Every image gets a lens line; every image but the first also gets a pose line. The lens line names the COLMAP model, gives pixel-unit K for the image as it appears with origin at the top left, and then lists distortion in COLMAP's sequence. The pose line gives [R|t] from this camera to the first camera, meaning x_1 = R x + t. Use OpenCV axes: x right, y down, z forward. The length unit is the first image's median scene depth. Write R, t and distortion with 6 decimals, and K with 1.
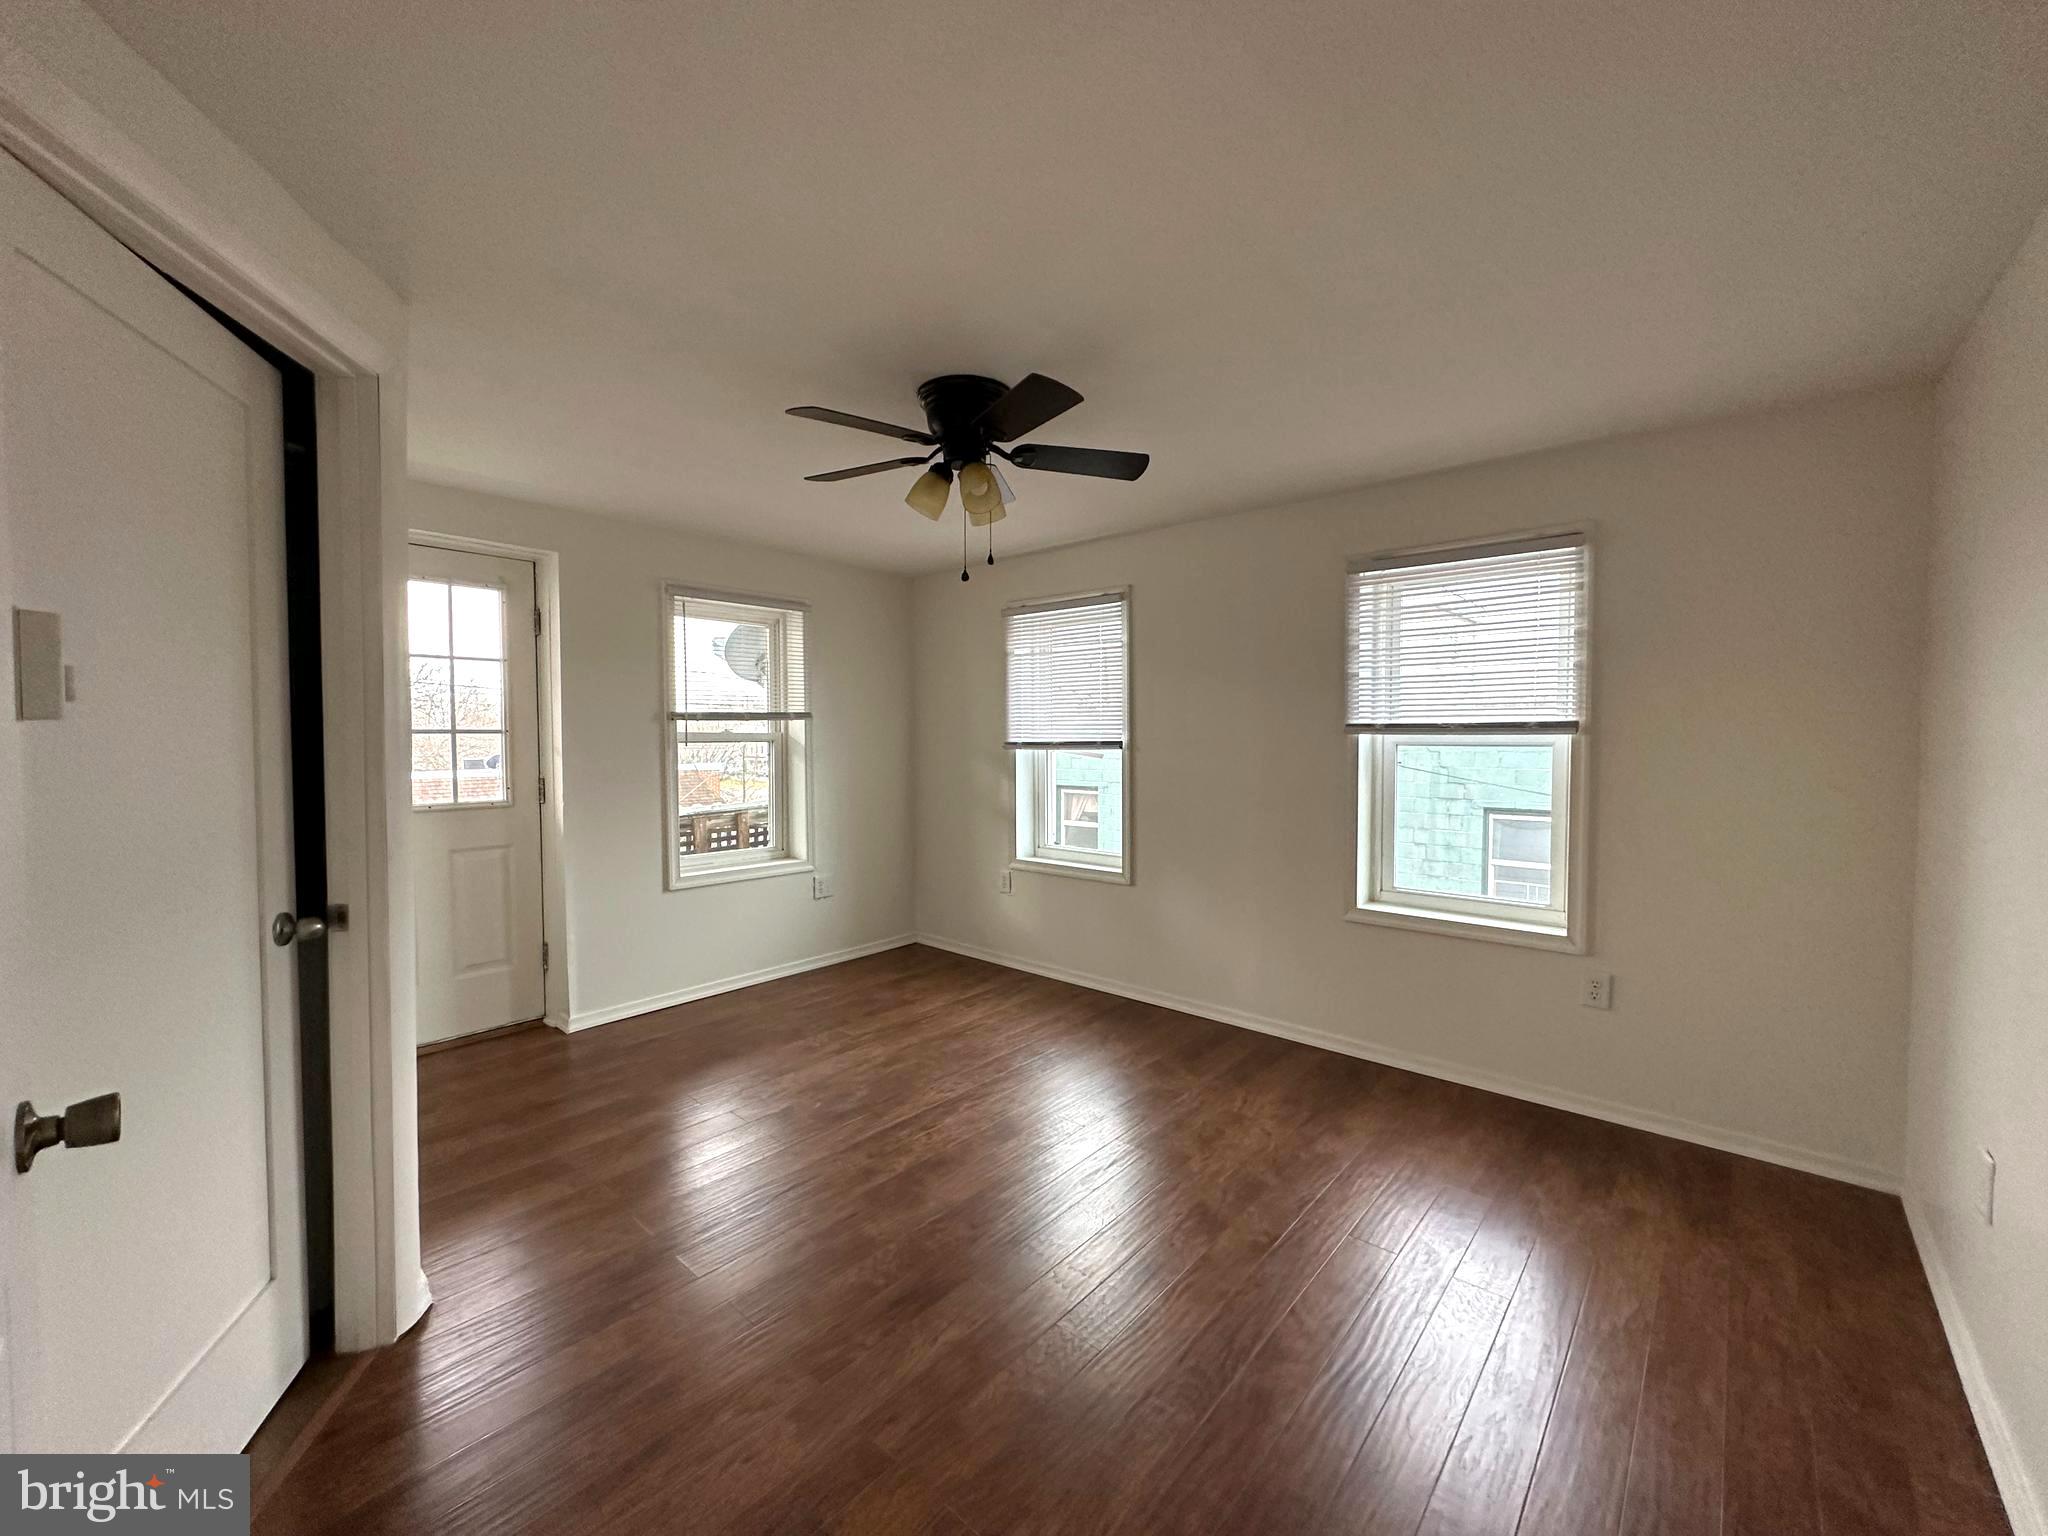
lens RADIAL K [[813.9, 0, 1023.5], [0, 813.9, 764.7], [0, 0, 1]] dist [0.002229, -0.000209]
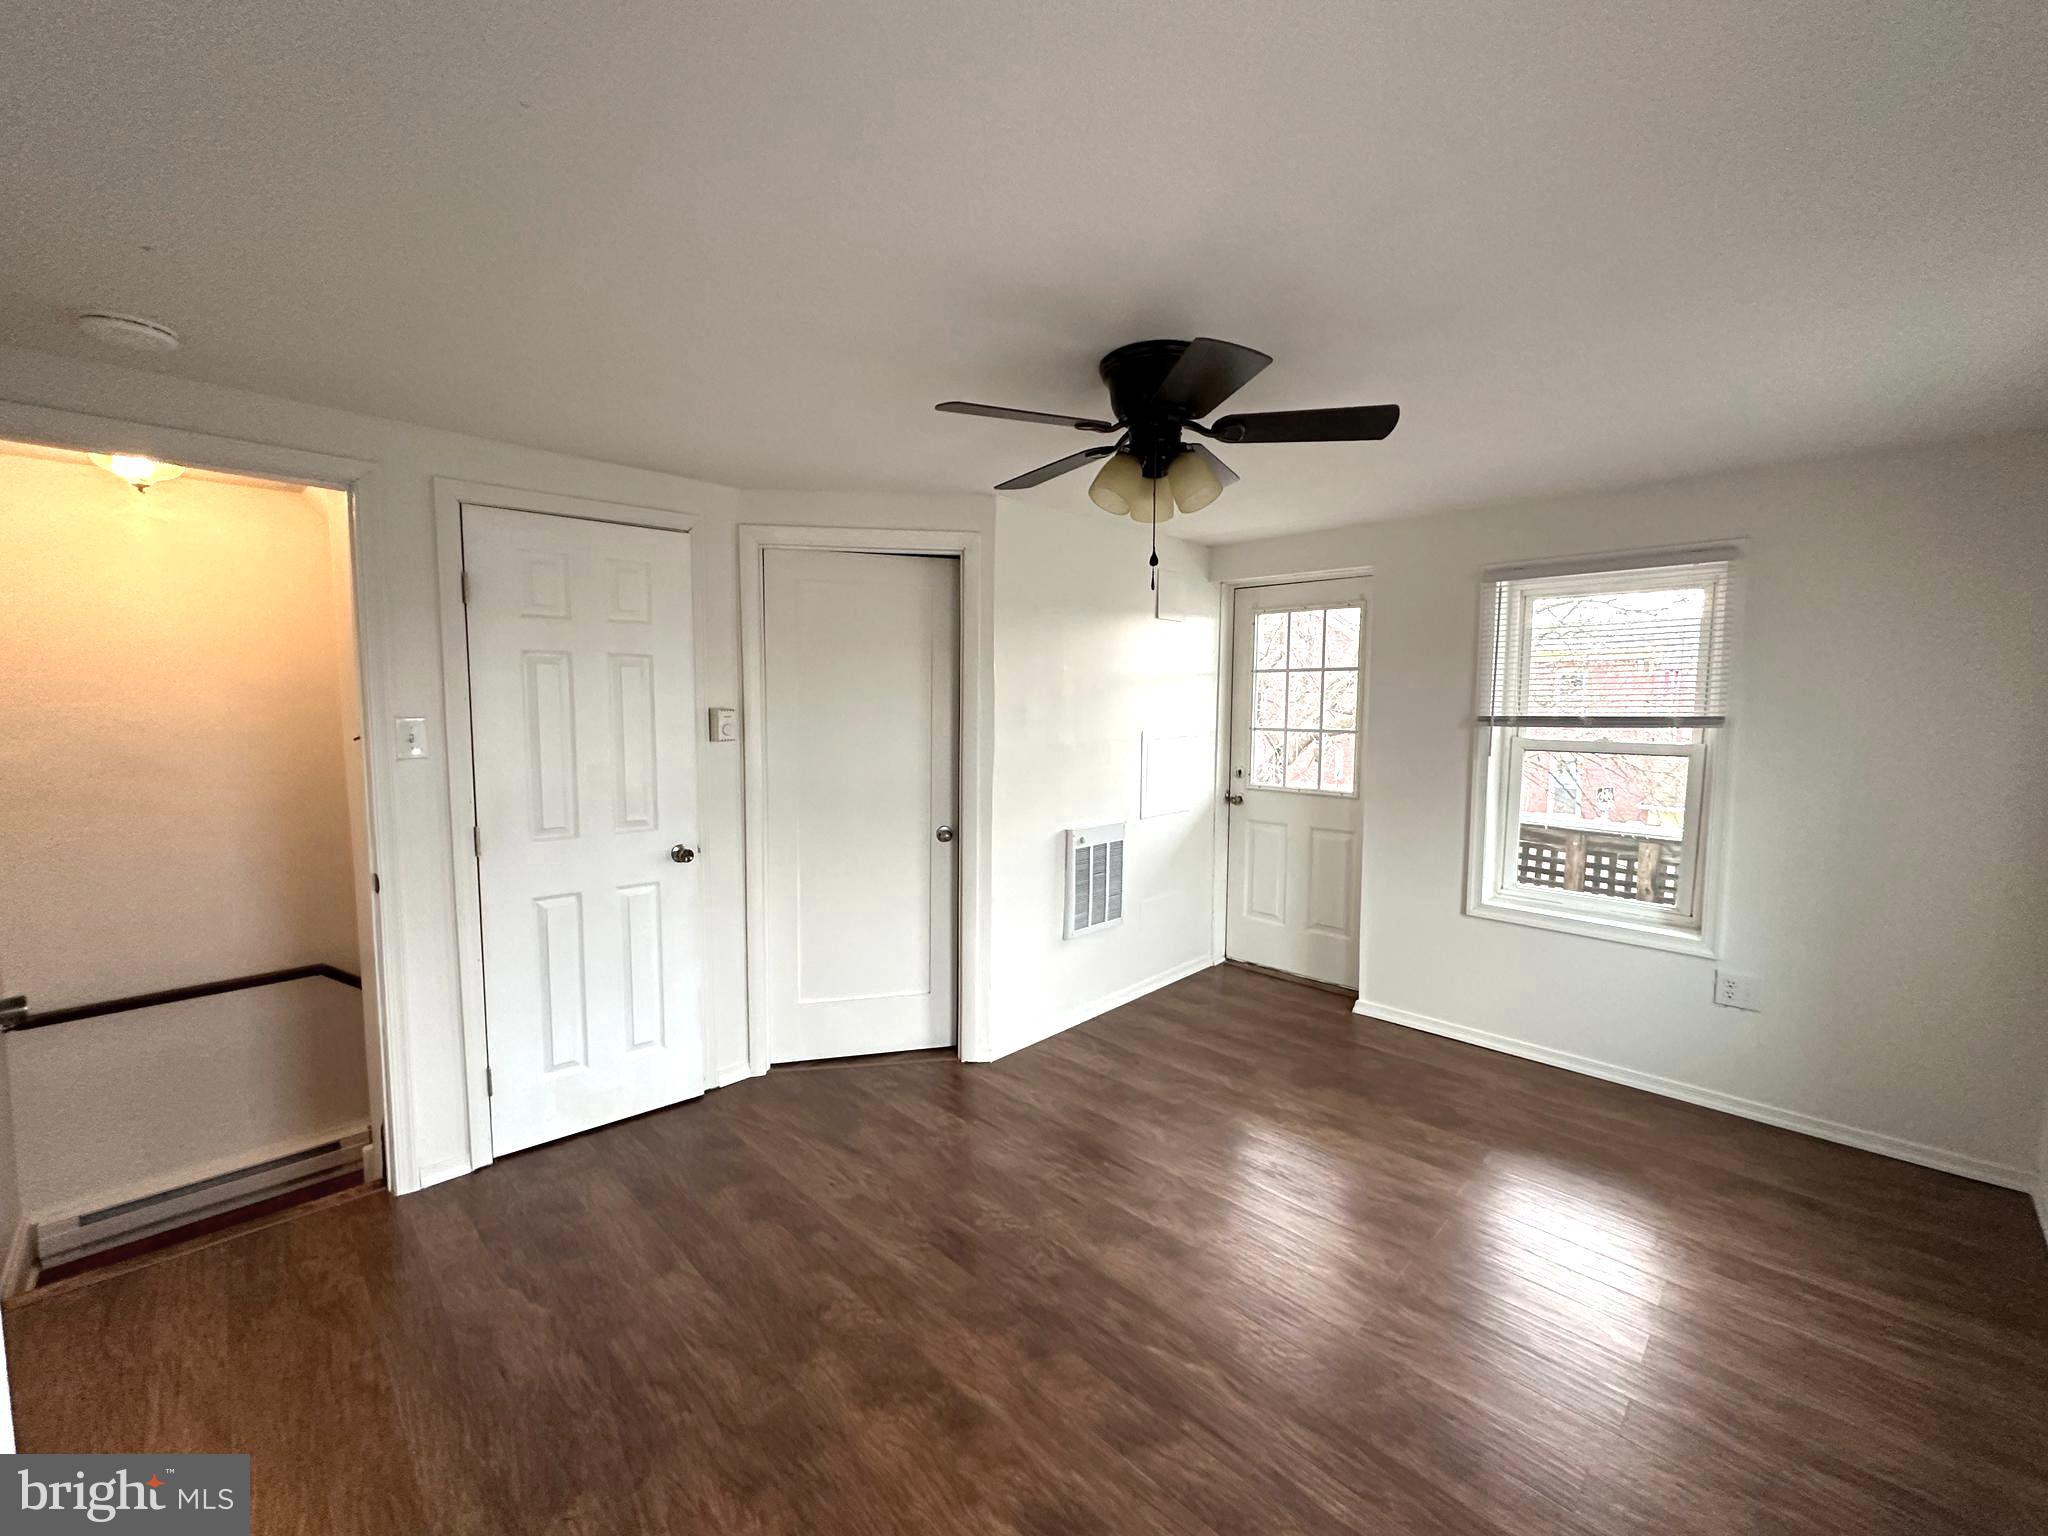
lens RADIAL K [[790.7, 0, 1024.0], [0, 790.7, 768.0], [0, 0, 1]] dist [-0.023055, 0.000024]
pose [[-0.074843, 0.075026, -0.994369, 0.693937], [-0.052285, 0.995499, 0.079046, -0.075858], [0.995824, 0.057906, -0.070584, 0.875882]]
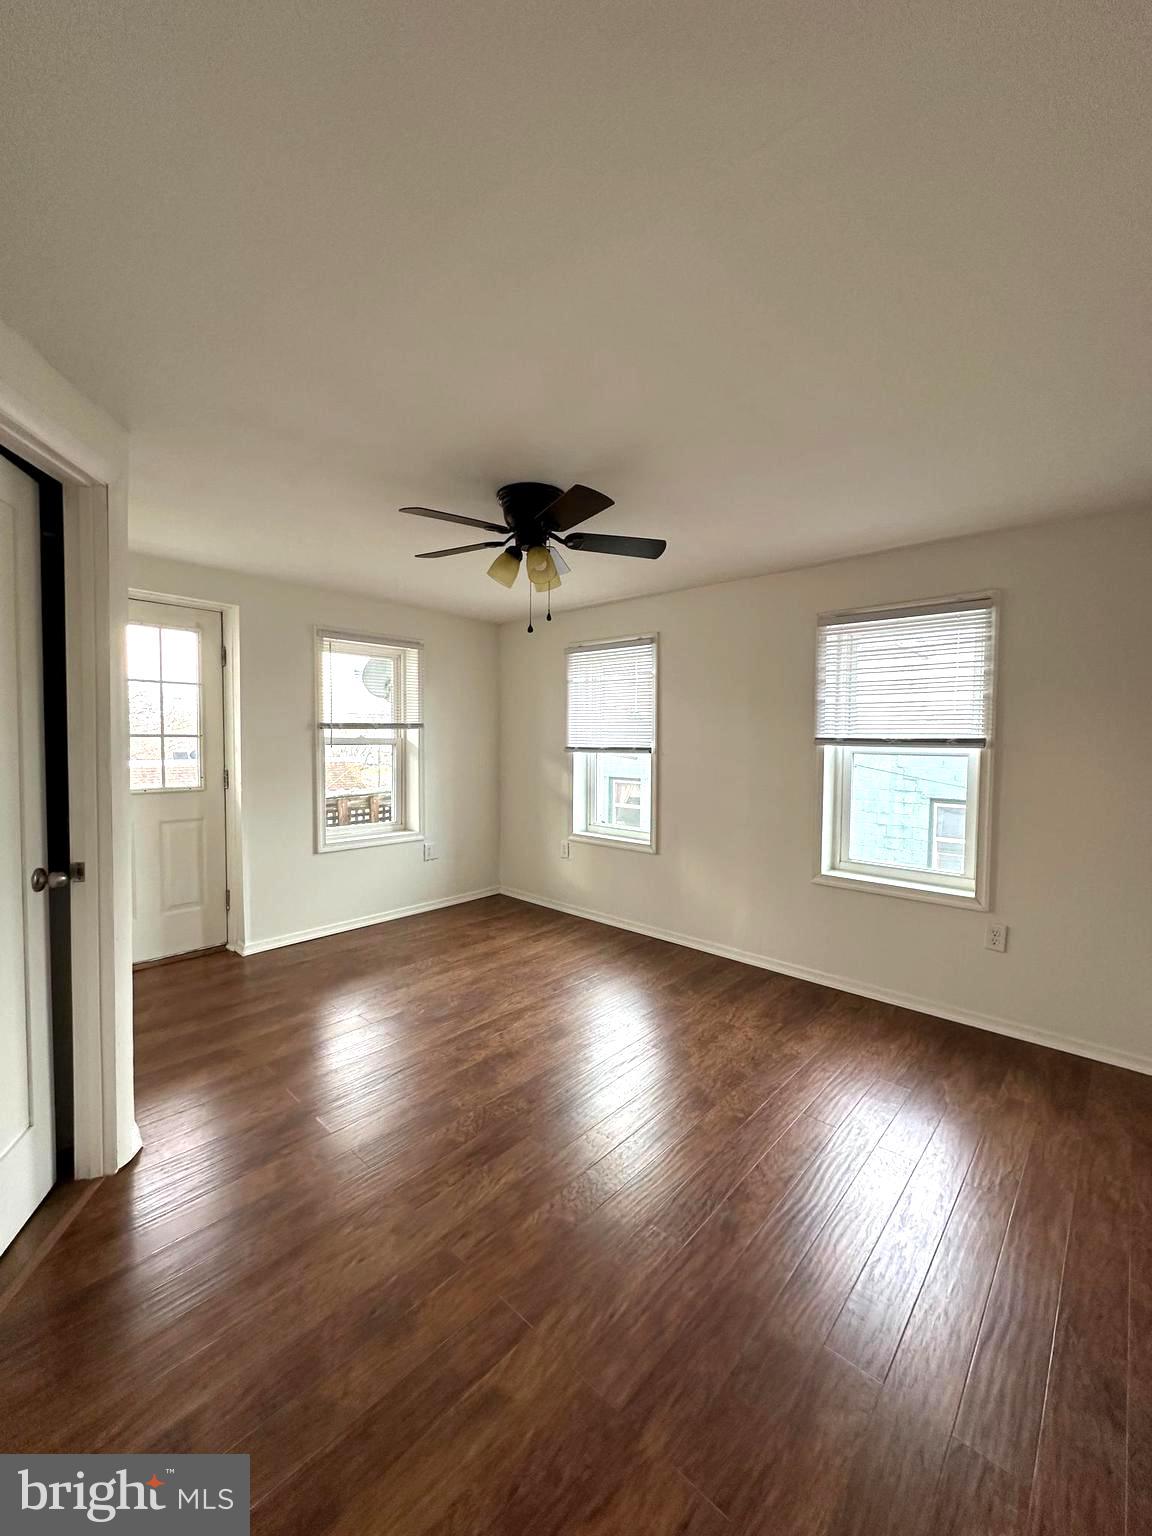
lens RADIAL K [[610.5, 0, 576.9], [0, 610.5, 765.7], [0, 0, 1]] dist [0.002229, -0.000209]
pose [[0.999771, 0.011981, -0.017718, 0.024970], [-0.011821, 0.999889, 0.009103, -0.010549], [0.017825, -0.008891, 0.999802, -0.025164]]
